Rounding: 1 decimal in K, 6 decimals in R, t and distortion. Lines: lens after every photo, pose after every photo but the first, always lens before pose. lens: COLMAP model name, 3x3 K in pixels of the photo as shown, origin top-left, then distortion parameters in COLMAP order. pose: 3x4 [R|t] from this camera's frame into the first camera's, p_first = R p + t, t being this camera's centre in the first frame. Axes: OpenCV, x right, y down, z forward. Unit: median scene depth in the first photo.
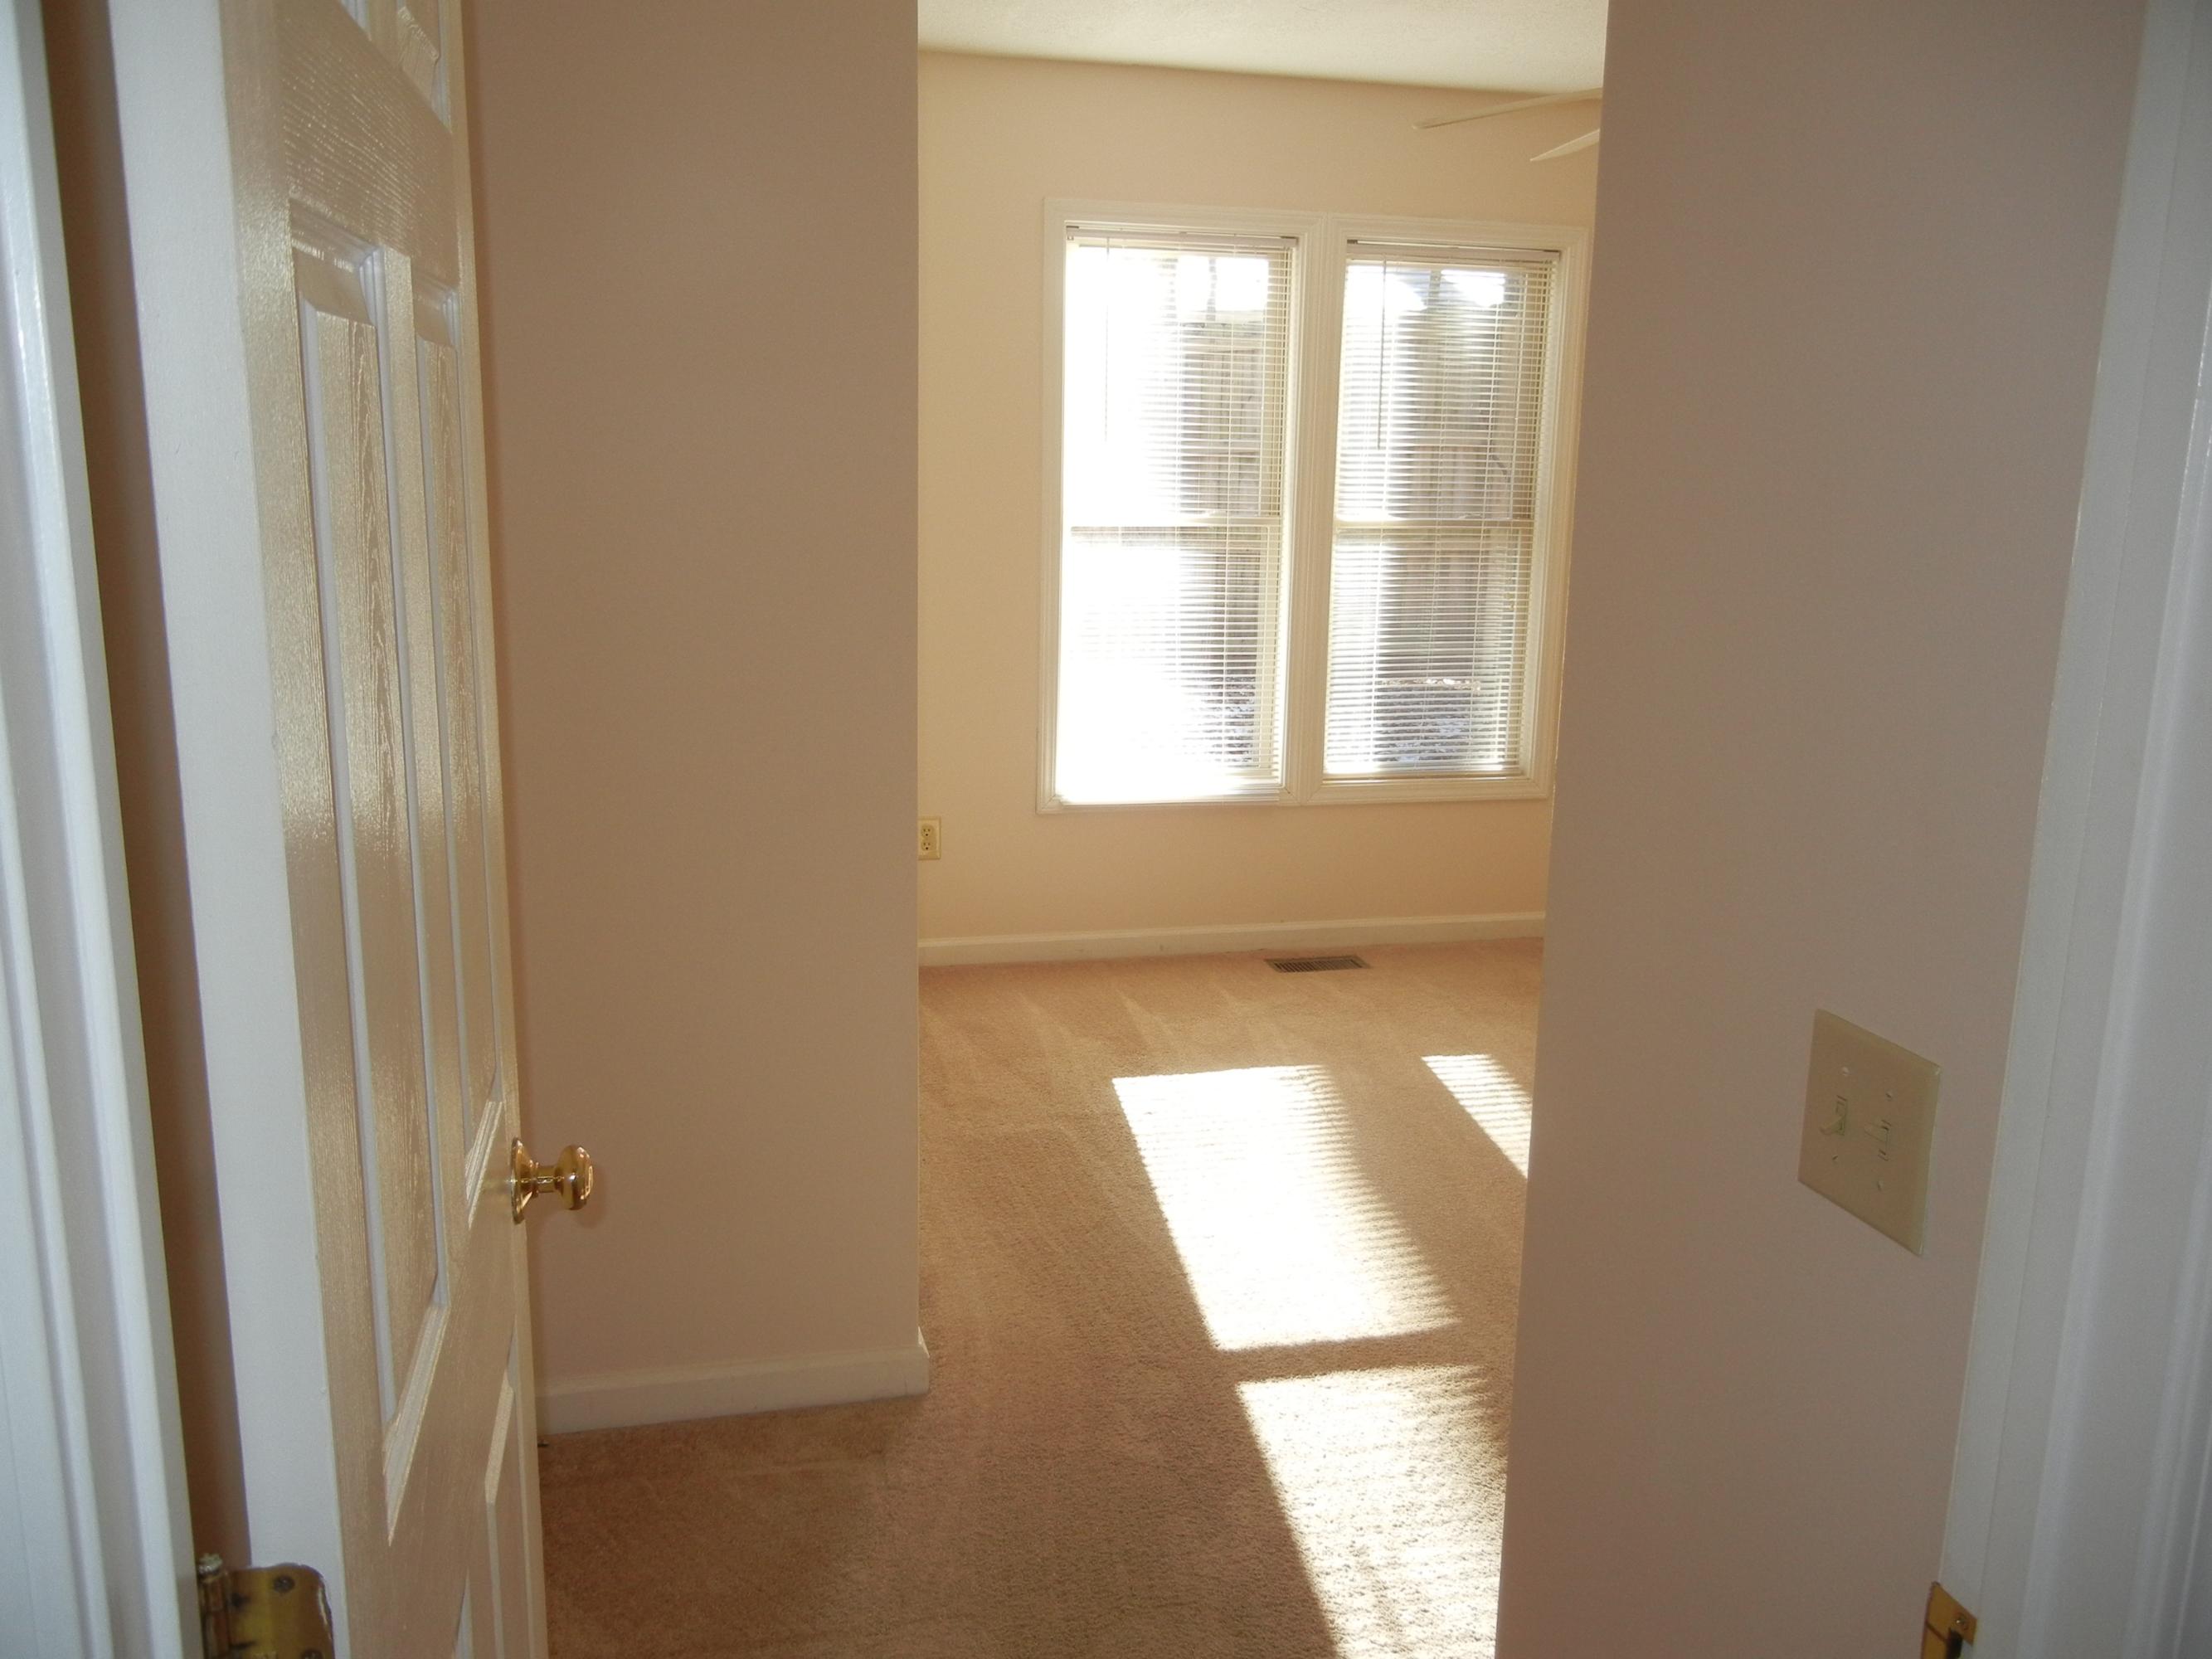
lens RADIAL K [[1855.6, 0, 1098.1], [0, 1855.6, 822.0], [0, 0, 1]] dist [-0.025230, 0.023449]
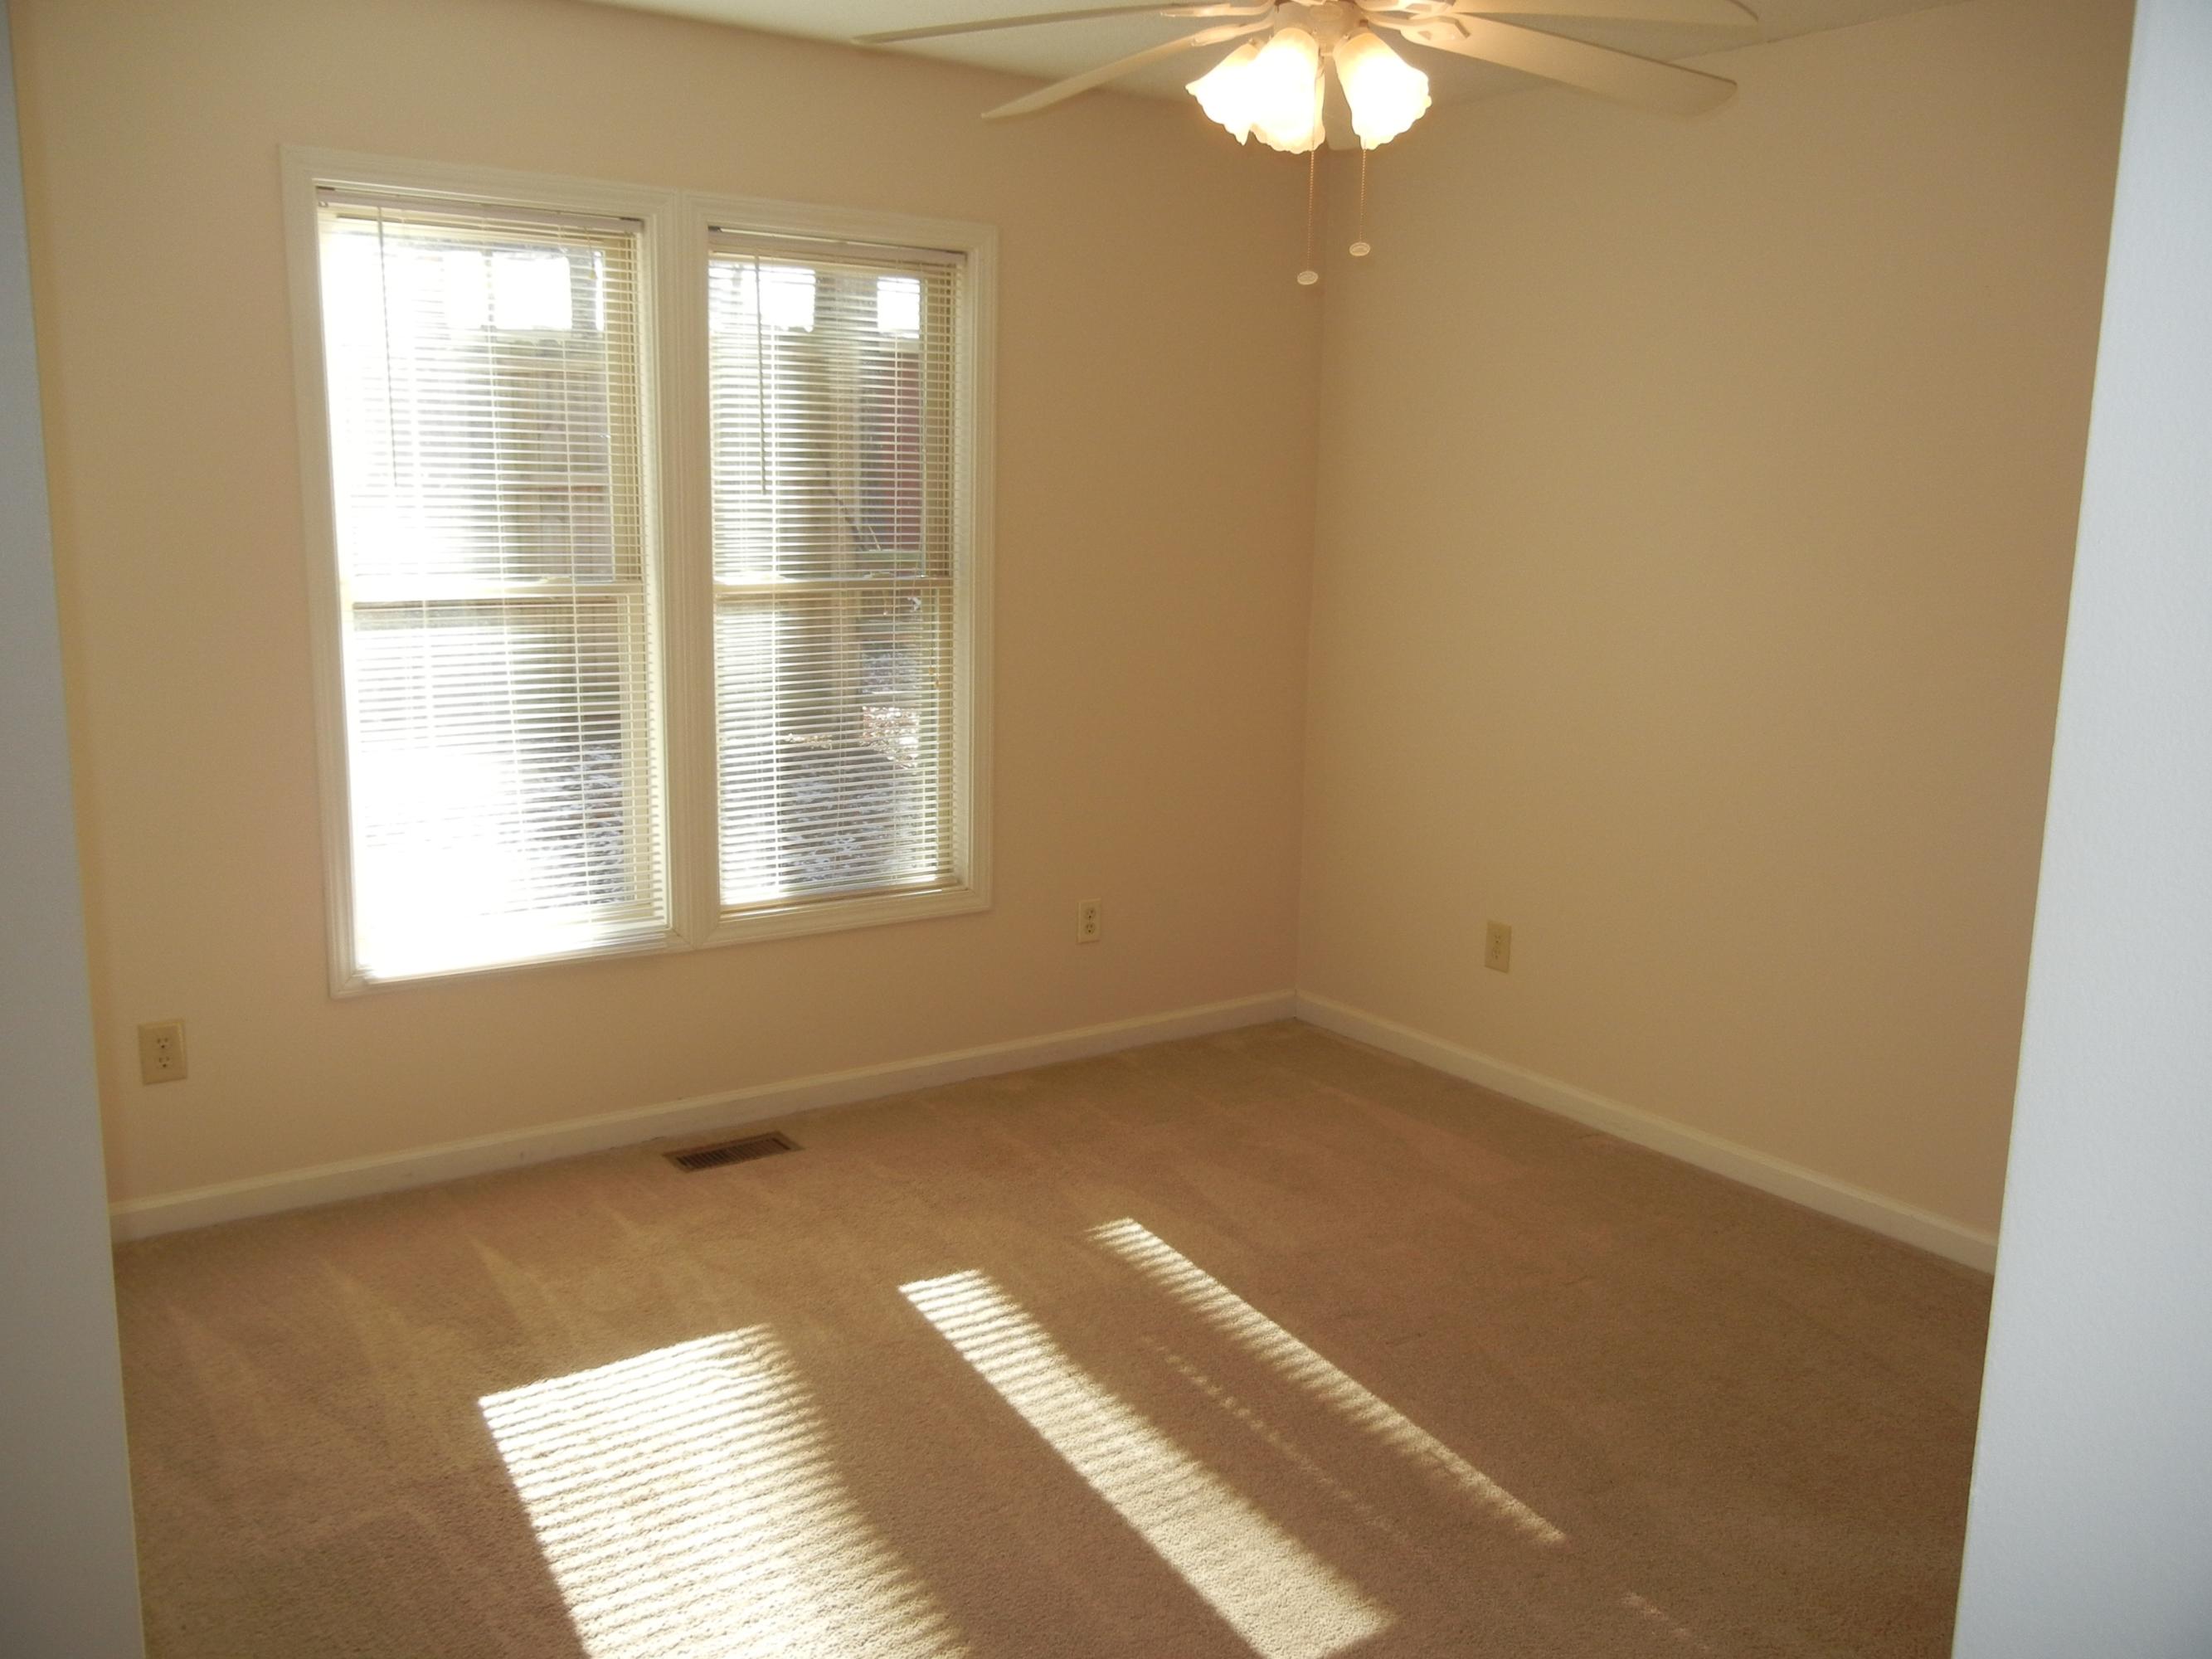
lens RADIAL K [[1855.6, 0, 1120.4], [0, 1855.6, 828.7], [0, 0, 1]] dist [-0.025230, 0.023449]
pose [[0.927492, -0.069299, 0.367365, -0.007481], [0.074162, 0.997246, 0.000880, -0.049106], [-0.366414, 0.026428, 0.930077, 0.217706]]
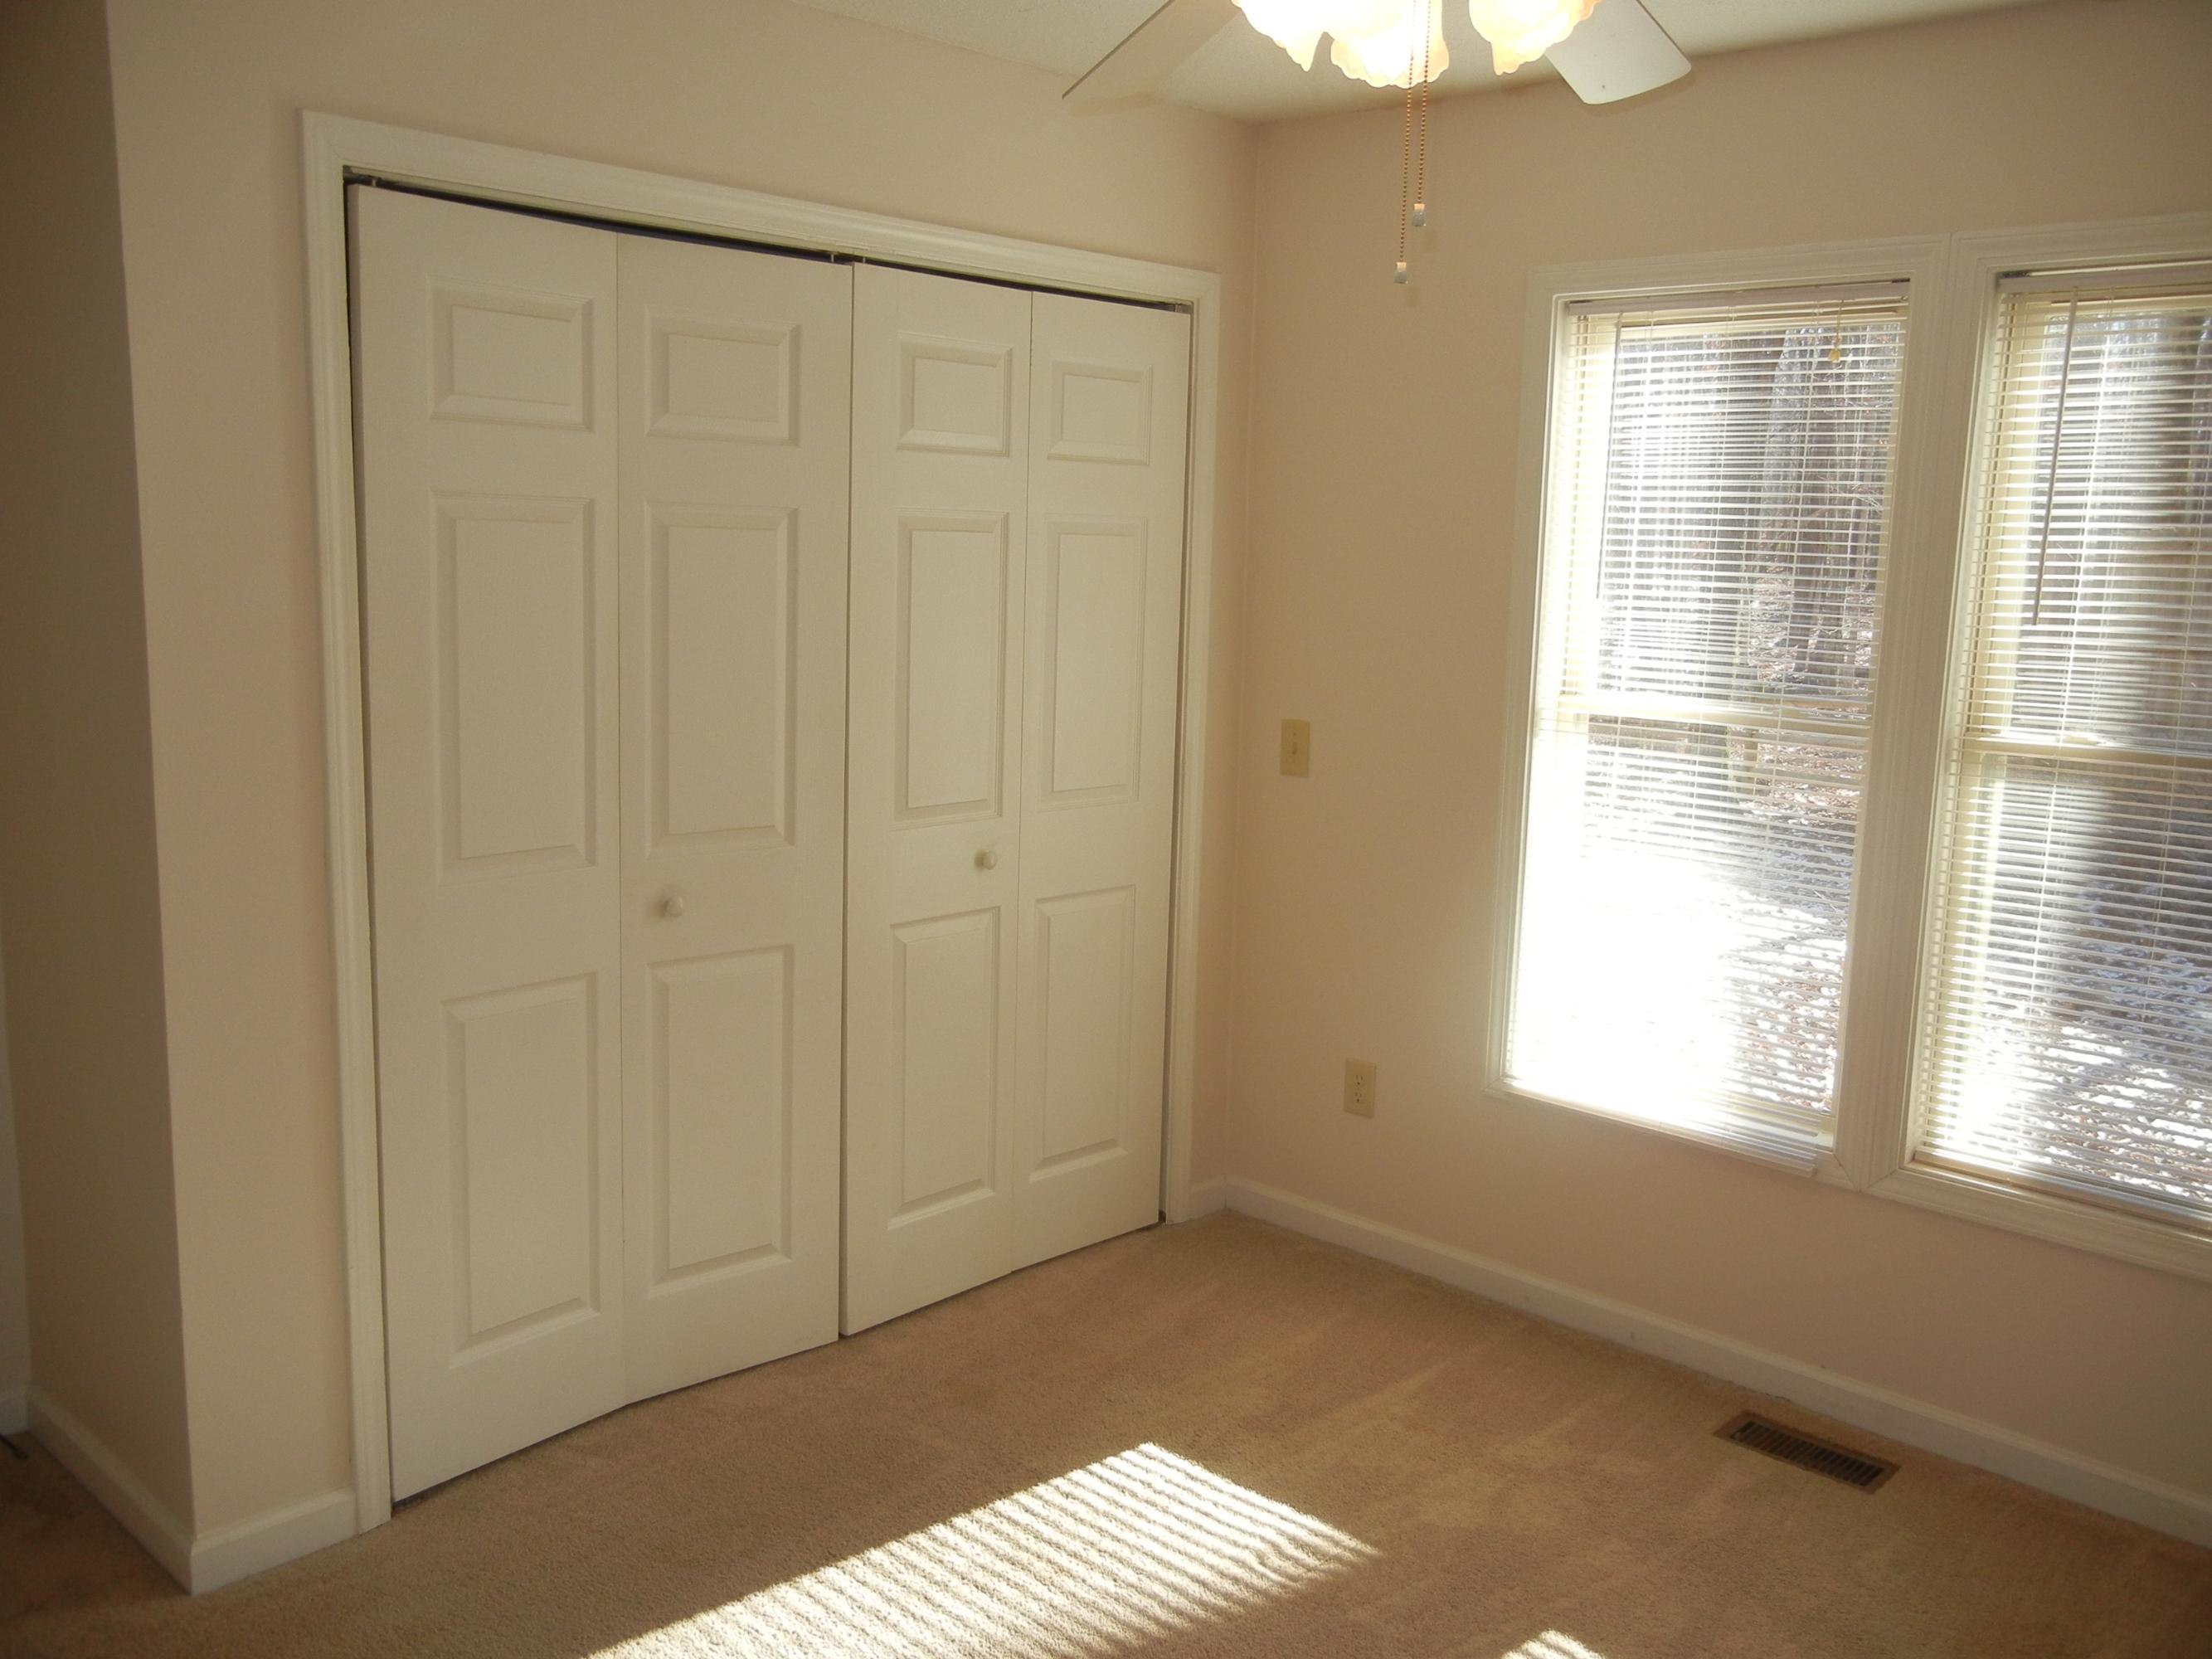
lens RADIAL K [[1855.6, 0, 1105.6], [0, 1855.6, 832.3], [0, 0, 1]] dist [-0.025230, 0.023449]
pose [[0.546328, 0.126463, -0.827969, 0.484588], [-0.197151, 0.980177, 0.019622, -0.091870], [0.814038, 0.152515, 0.560430, 0.454875]]
